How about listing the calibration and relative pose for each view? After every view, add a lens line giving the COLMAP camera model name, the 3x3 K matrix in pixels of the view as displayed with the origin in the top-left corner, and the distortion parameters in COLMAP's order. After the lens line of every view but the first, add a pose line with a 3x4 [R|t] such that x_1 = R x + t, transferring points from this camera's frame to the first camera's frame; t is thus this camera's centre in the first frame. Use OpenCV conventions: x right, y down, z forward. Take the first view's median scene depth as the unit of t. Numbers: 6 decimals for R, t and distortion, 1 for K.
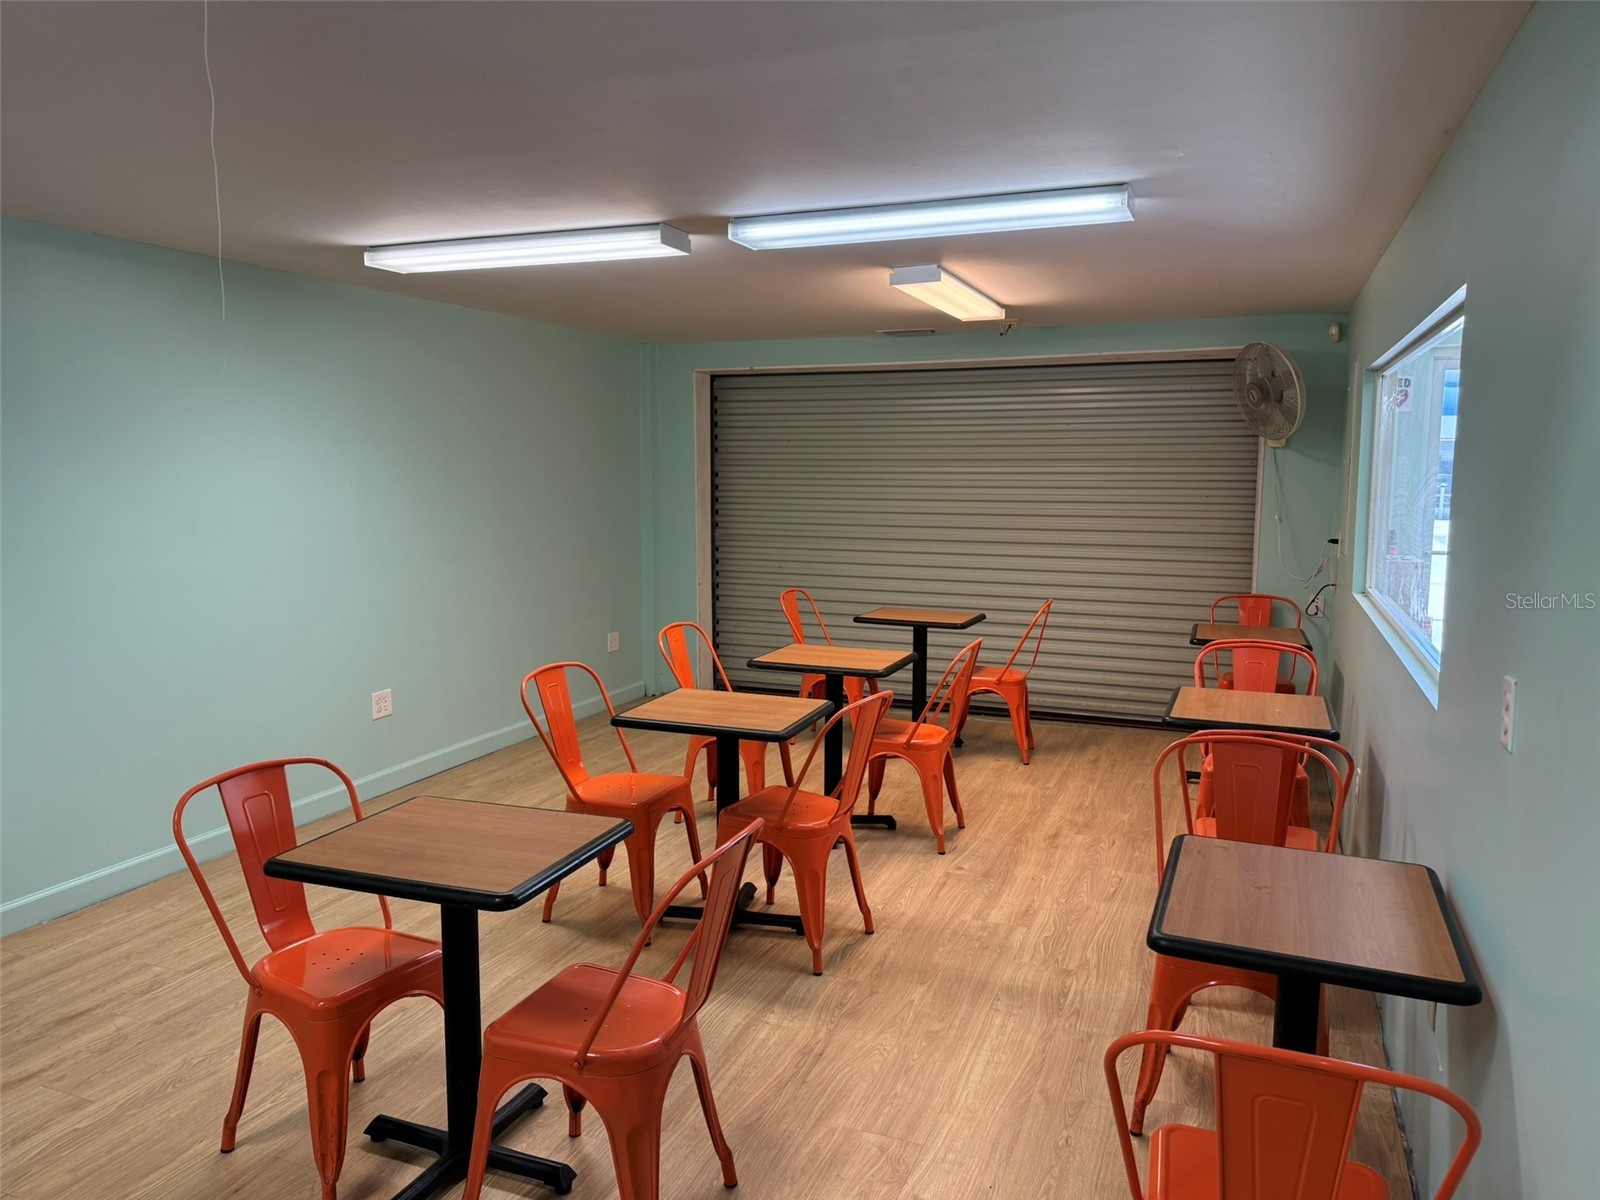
lens RADIAL K [[1121.7, 0, 813.5], [0, 1121.7, 603.1], [0, 0, 1]] dist [0.120216, -0.202047]
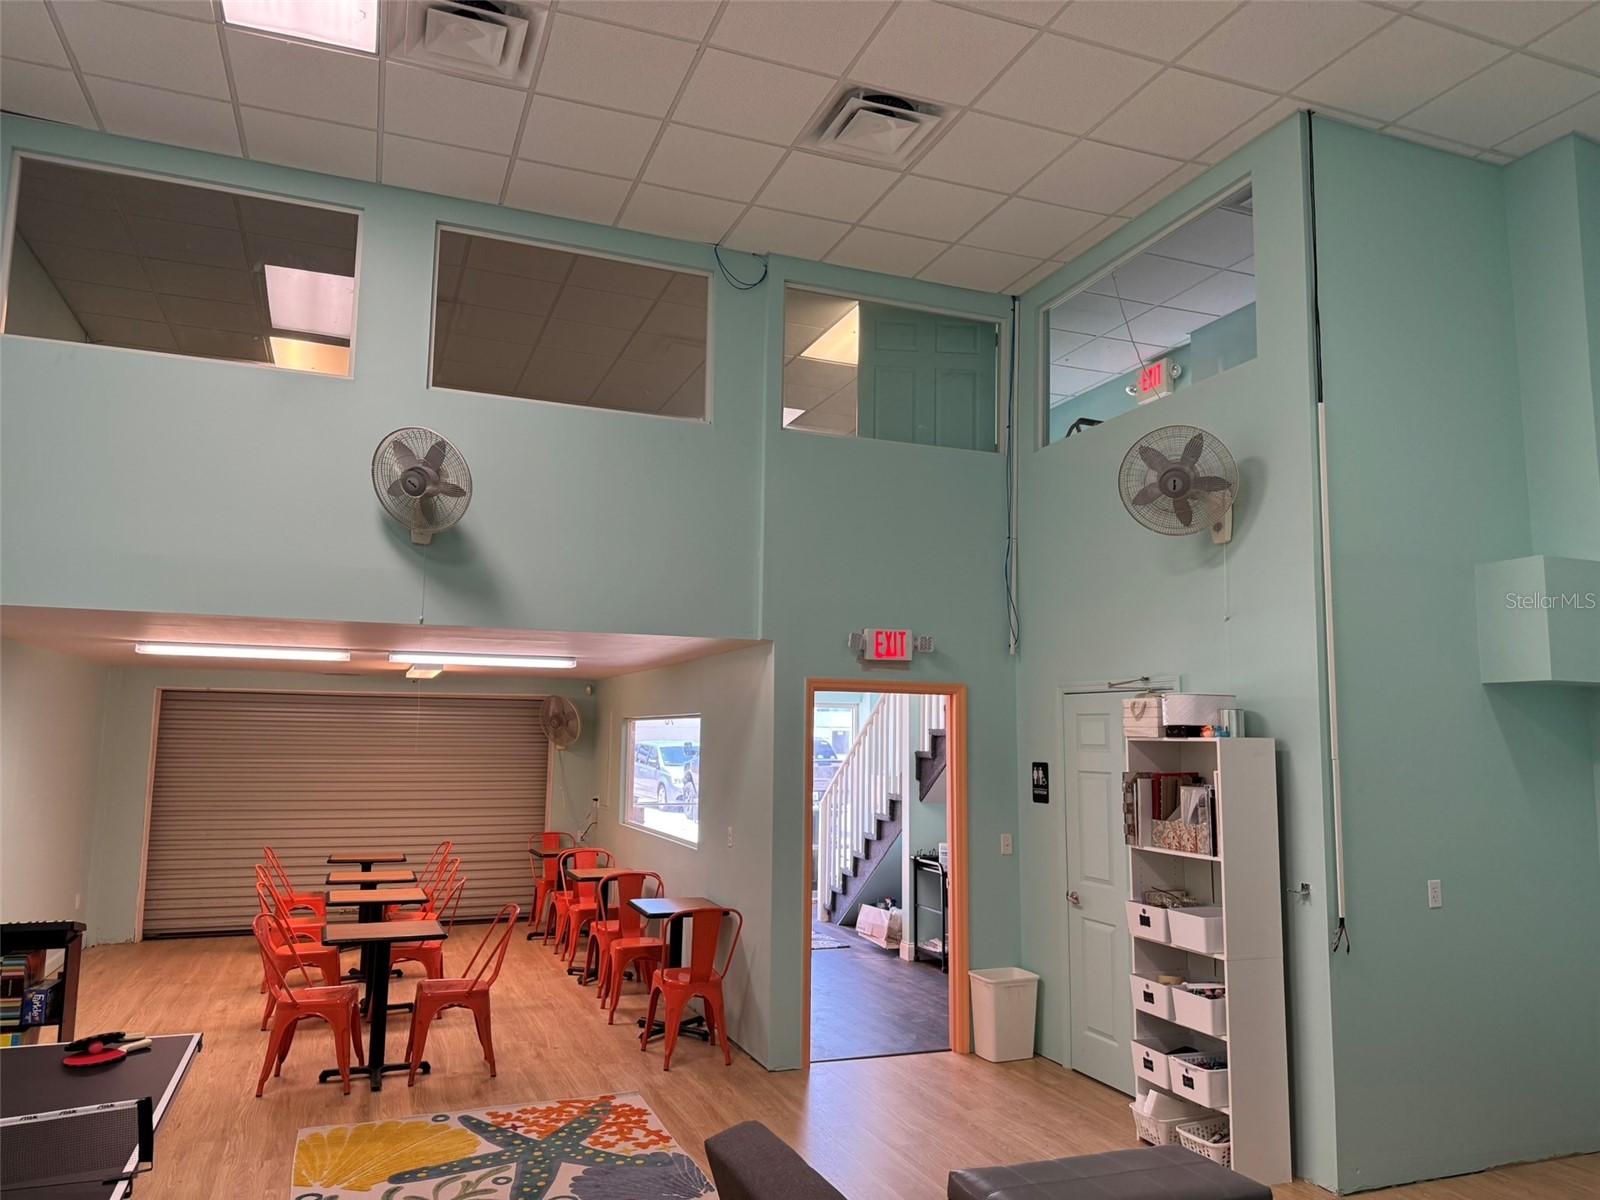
lens RADIAL K [[1121.7, 0, 813.5], [0, 1121.7, 603.1], [0, 0, 1]] dist [0.120216, -0.202047]
pose [[0.729972, 0.090359, 0.677478, -0.568980], [0.071138, 0.975794, -0.206798, 0.039920], [-0.679765, 0.199151, 0.705875, -0.629706]]
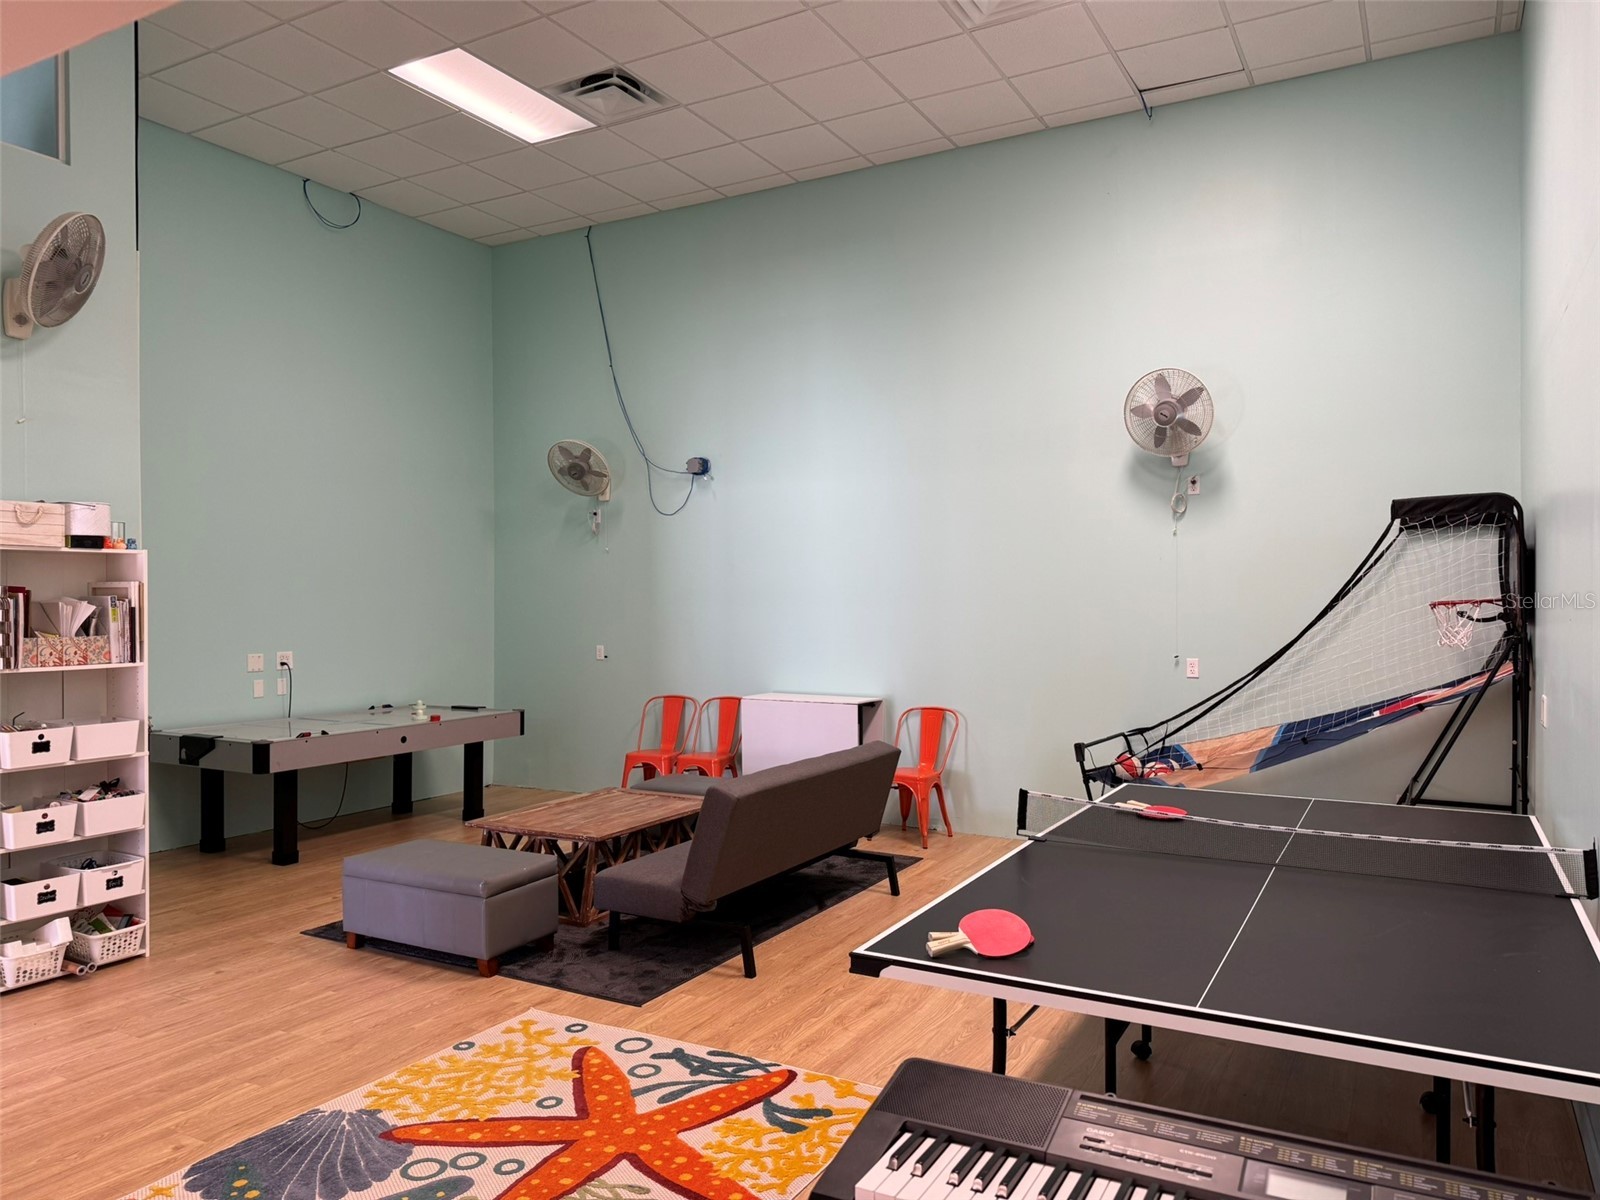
lens RADIAL K [[1137.8, 0, 800.0], [0, 1137.8, 600.0], [0, 0, 1]] dist [0.034685, 0.001494]
pose [[-0.991354, -0.001249, 0.131211, -0.397671], [0.014842, 0.992470, 0.121582, -0.075457], [-0.130375, 0.122478, -0.983871, 0.568847]]
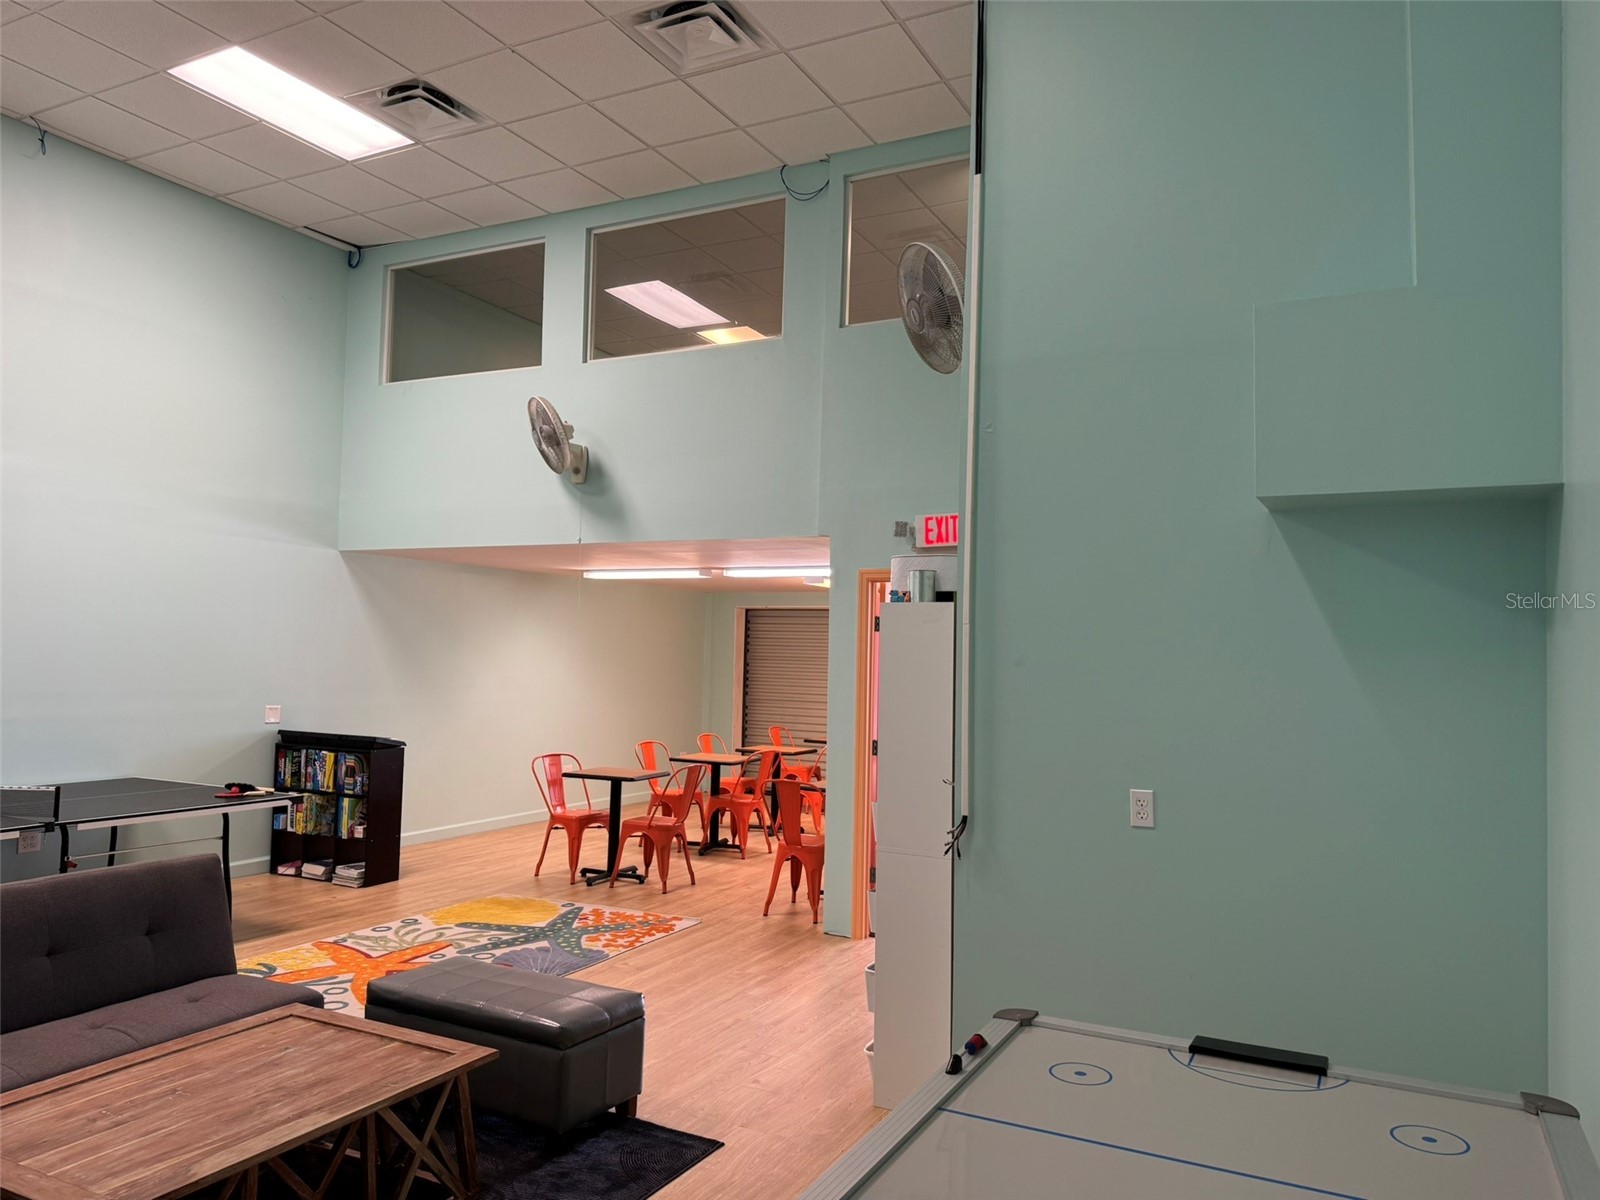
lens RADIAL K [[1121.7, 0, 813.5], [0, 1121.7, 603.1], [0, 0, 1]] dist [0.120216, -0.202047]
pose [[0.995514, 0.017450, -0.092990, 0.229345], [-0.033055, 0.985059, -0.169014, 0.107762], [0.088652, 0.171329, 0.981217, -0.932391]]
